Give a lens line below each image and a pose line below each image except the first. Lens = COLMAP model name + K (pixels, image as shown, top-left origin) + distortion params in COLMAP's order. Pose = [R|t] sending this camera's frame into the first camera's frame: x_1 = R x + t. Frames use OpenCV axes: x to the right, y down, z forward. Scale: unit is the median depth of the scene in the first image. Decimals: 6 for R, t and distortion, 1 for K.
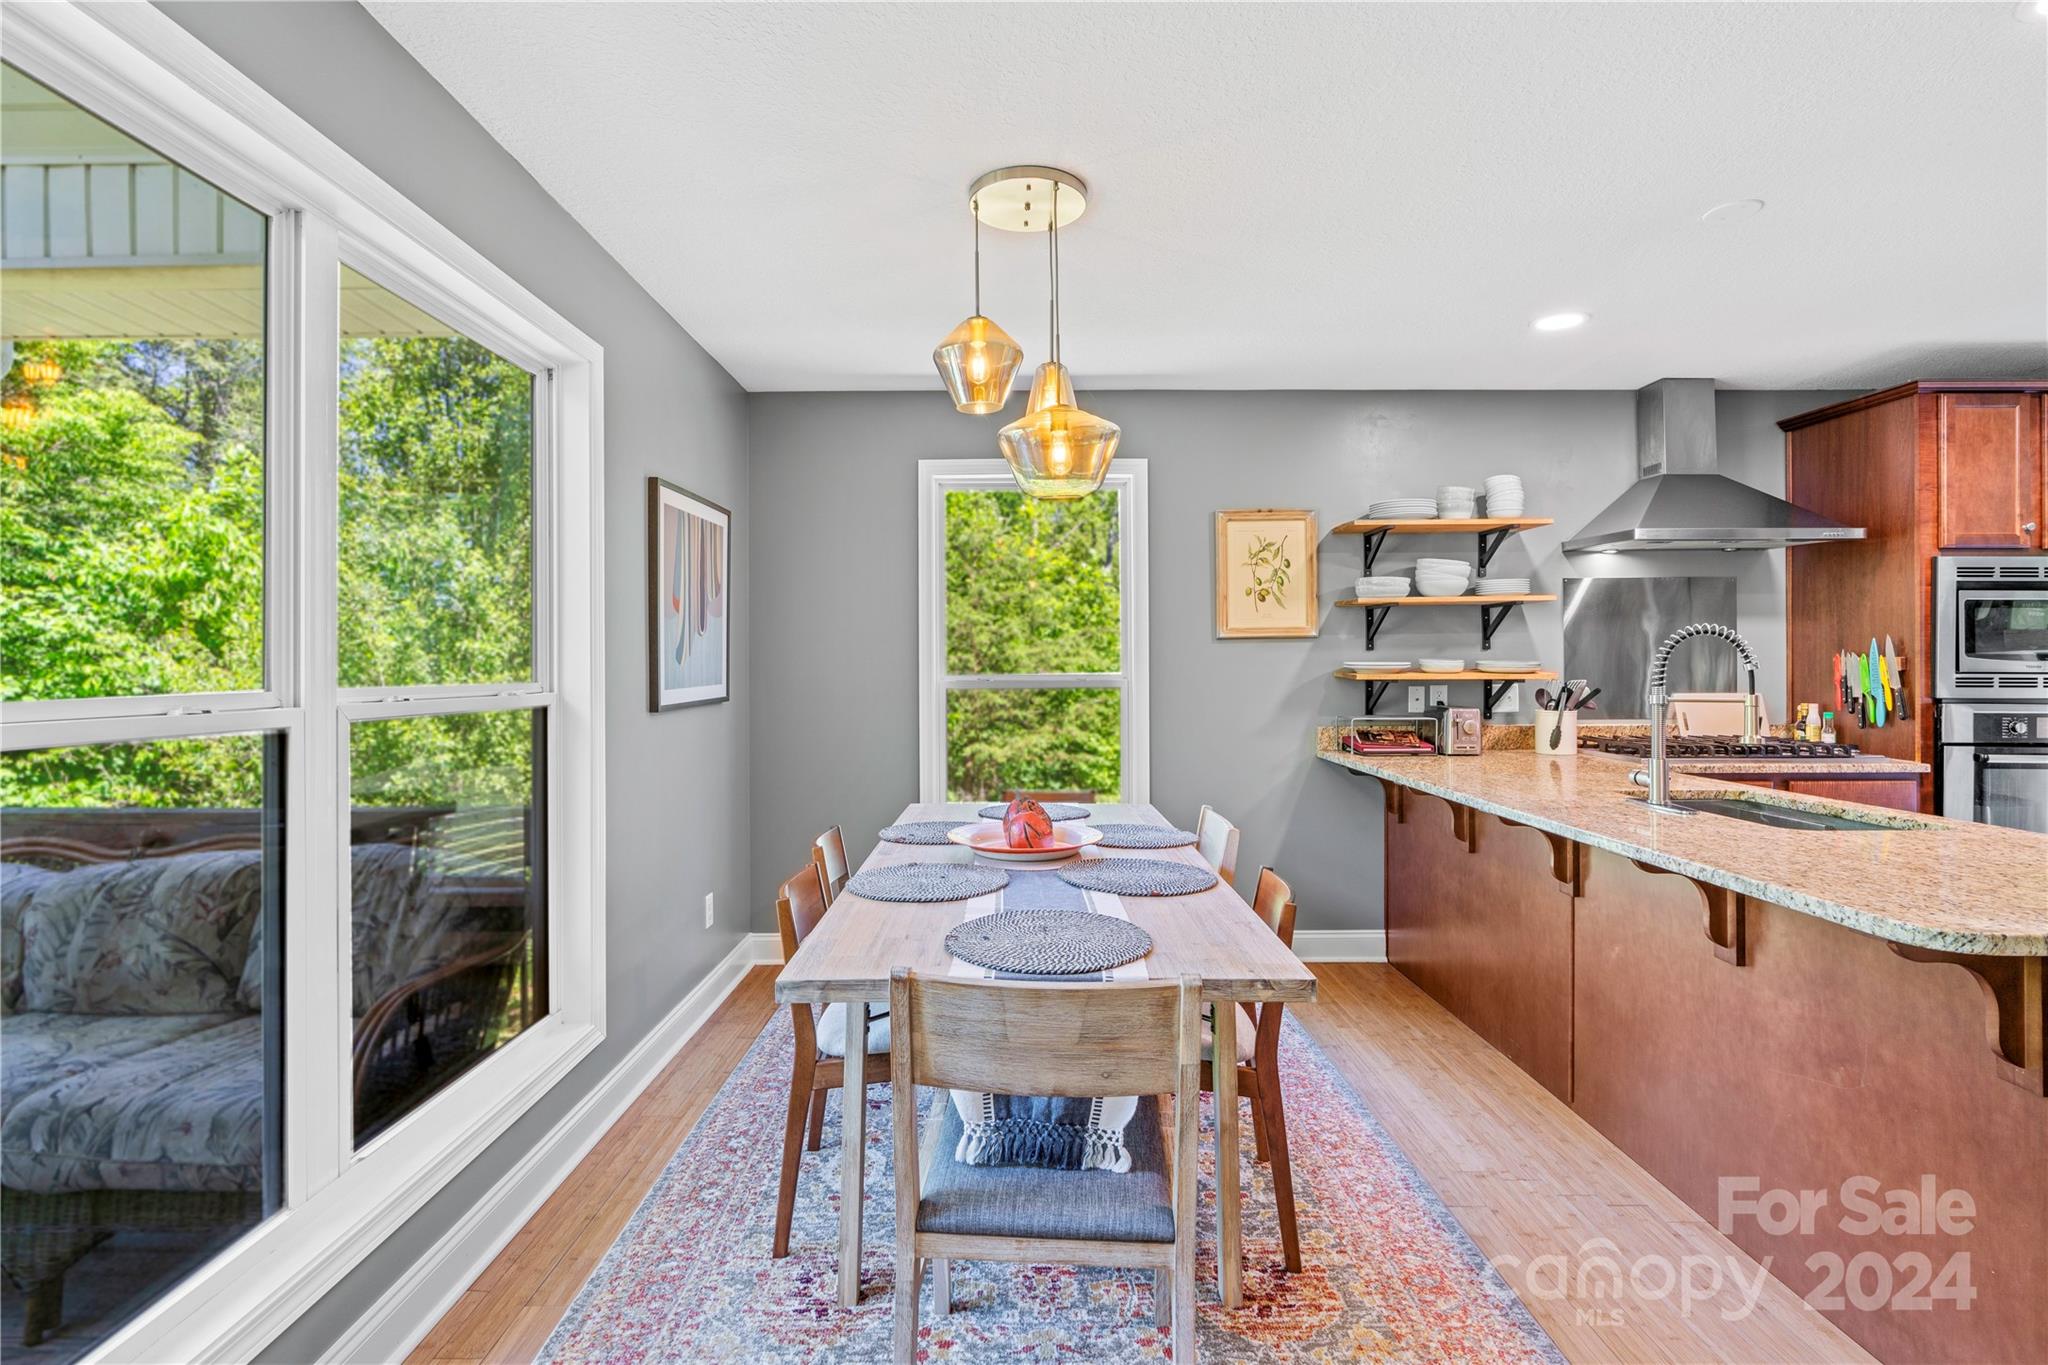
lens RADIAL K [[965.2, 0, 1033.6], [0, 965.2, 660.4], [0, 0, 1]] dist [-0.004125, 0.000679]
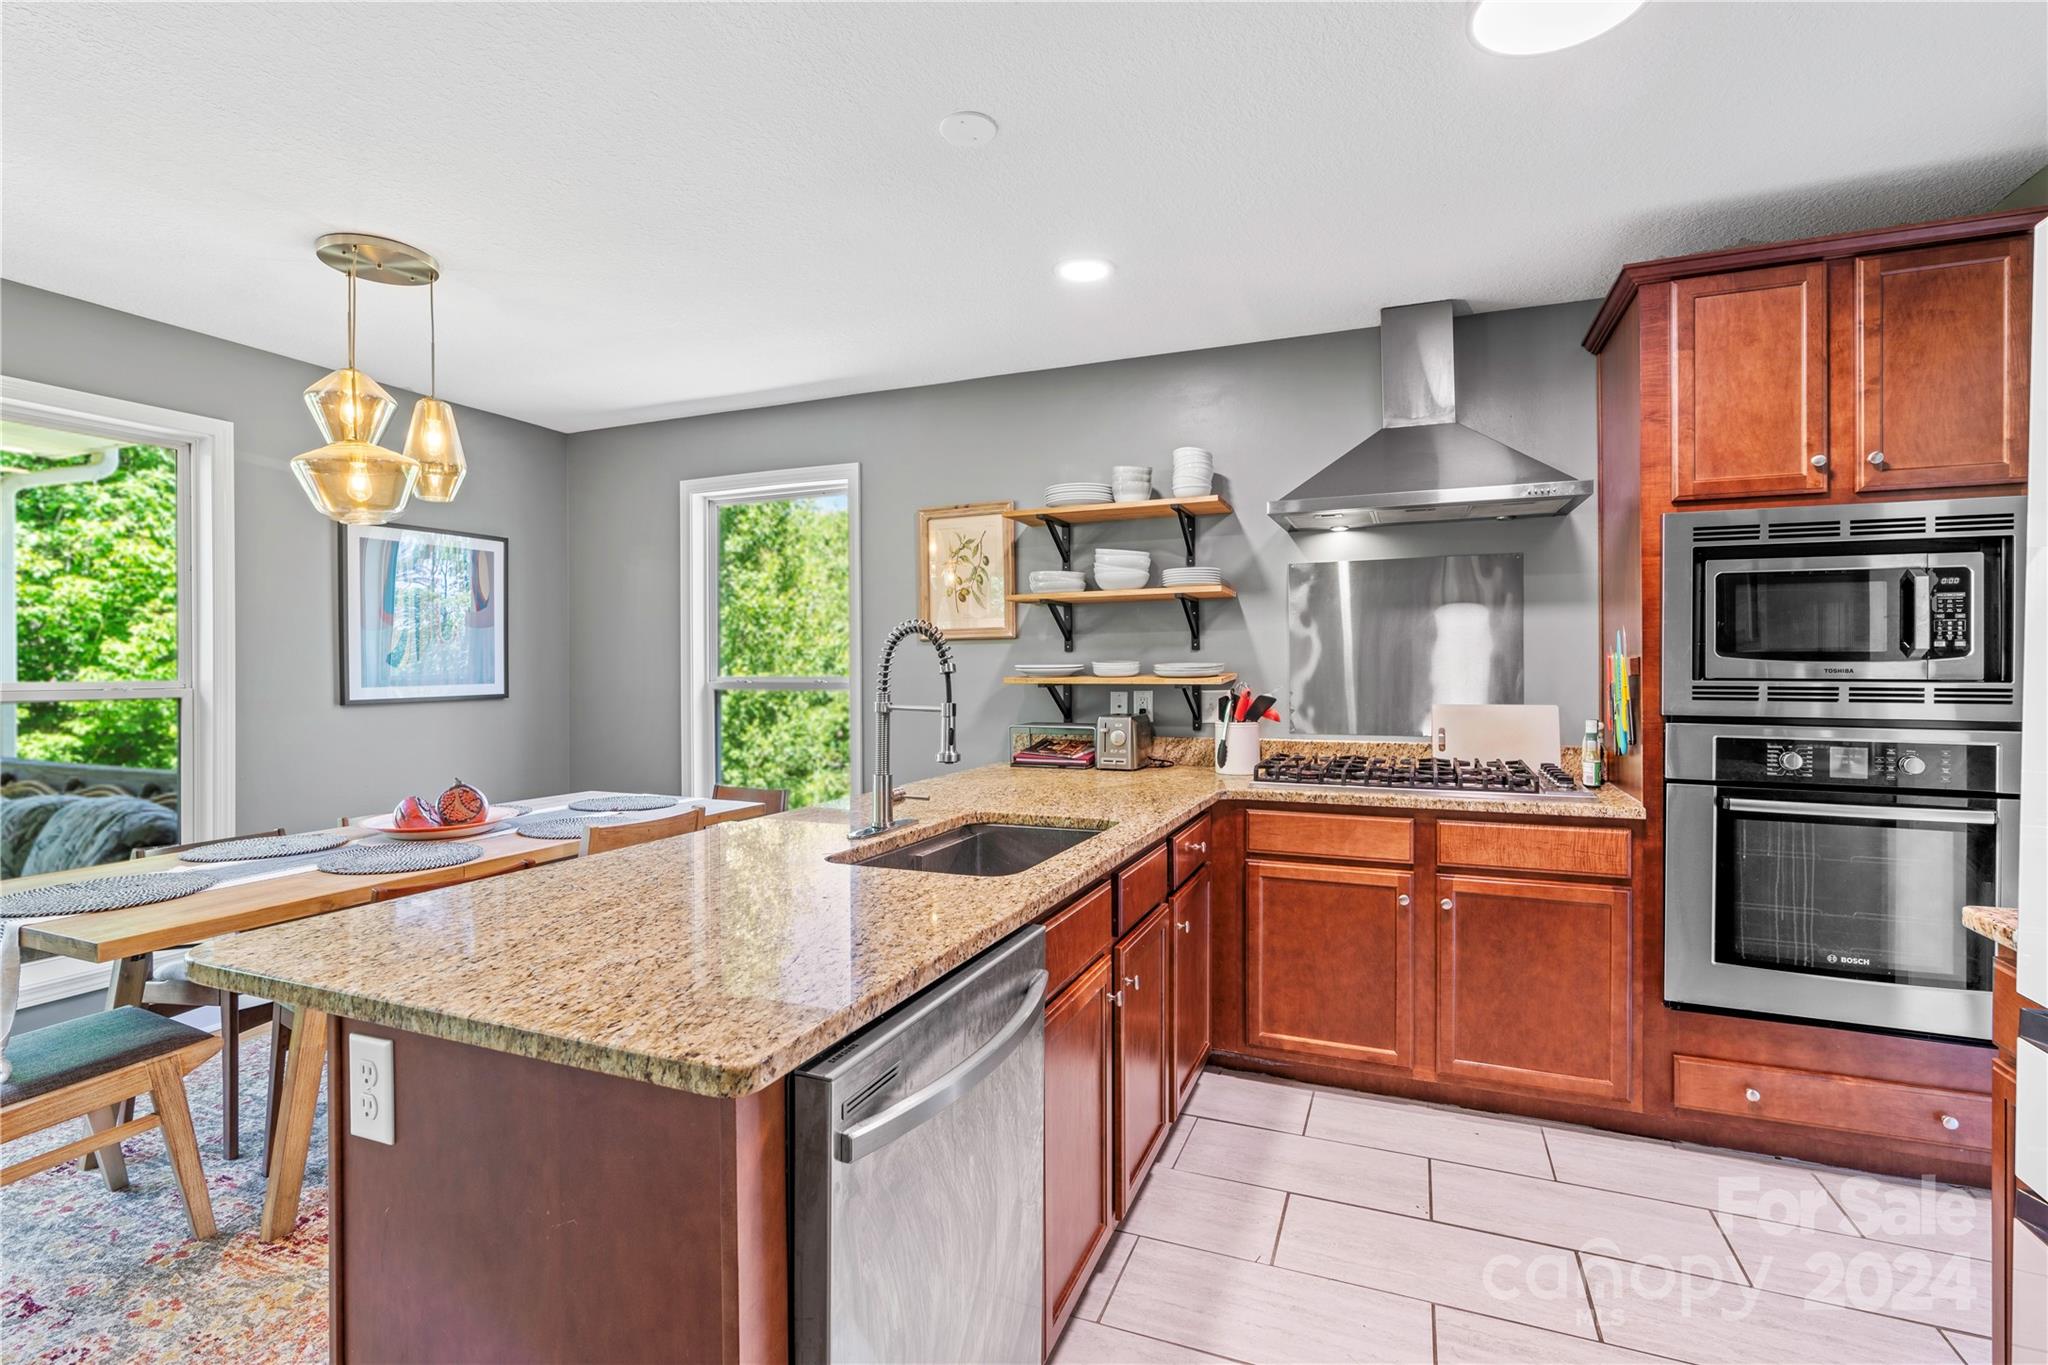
lens RADIAL K [[958.3, 0, 1023.2], [0, 958.3, 667.2], [0, 0, 1]] dist [-0.006877, 0.000219]
pose [[0.921984, -0.000146, -0.387227, 0.770786], [0.001852, 0.999990, 0.004033, 0.000481], [0.387223, -0.004435, 0.921976, 0.172411]]
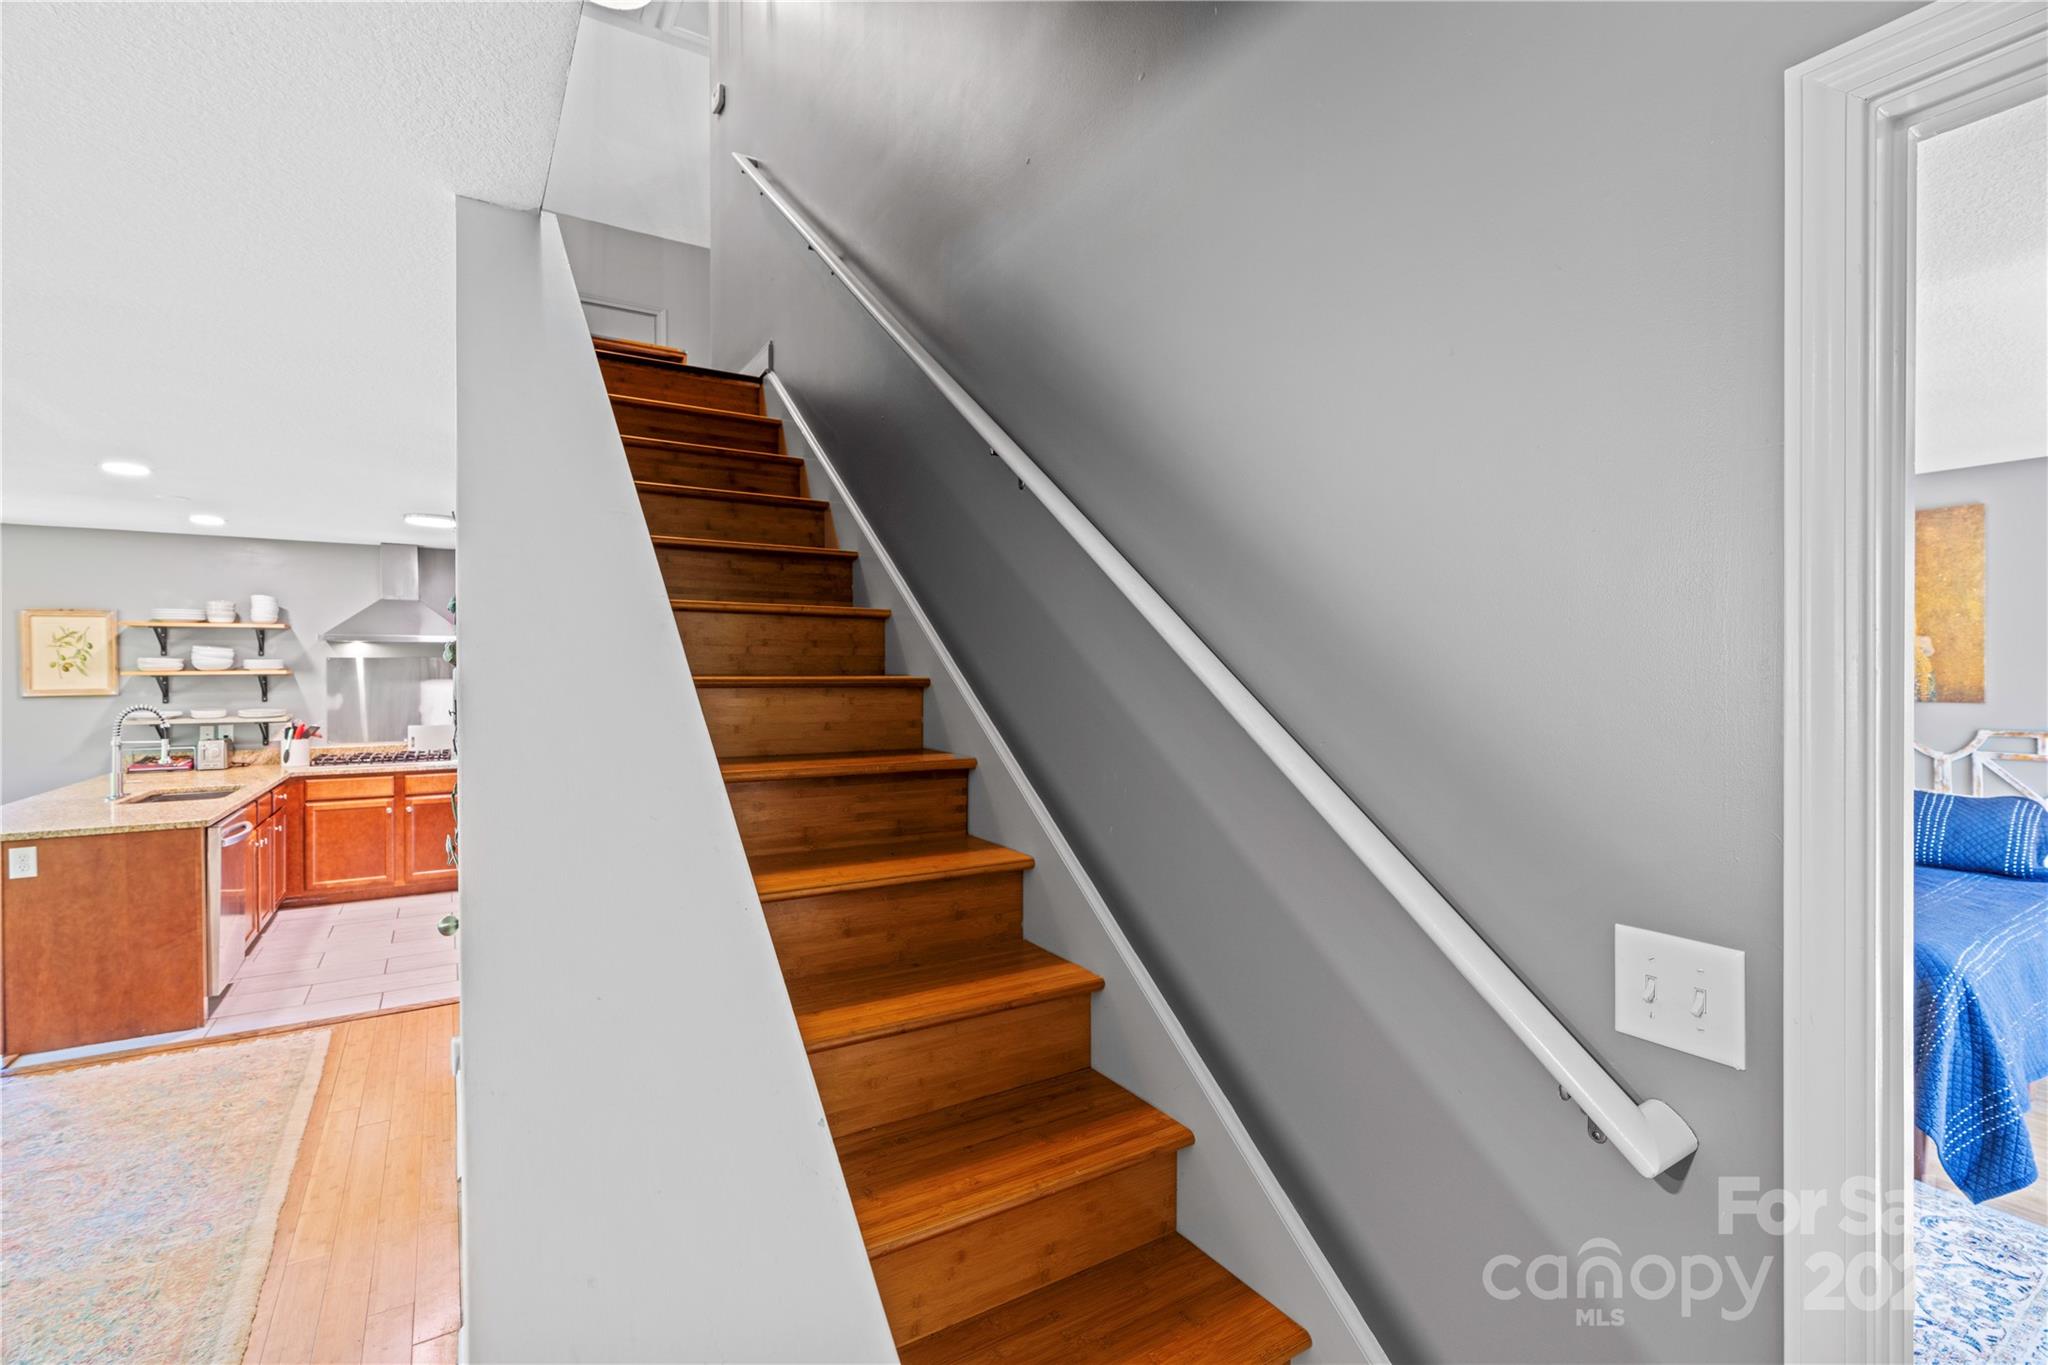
lens RADIAL K [[896.5, 0, 1013.9], [0, 896.5, 673.8], [0, 0, 1]] dist [0.000721, 0.000721]
pose [[0.850960, -0.000084, 0.525231, 0.869371], [-0.003660, 0.999975, 0.006090, -0.082995], [-0.525218, -0.007105, 0.850938, -1.065455]]
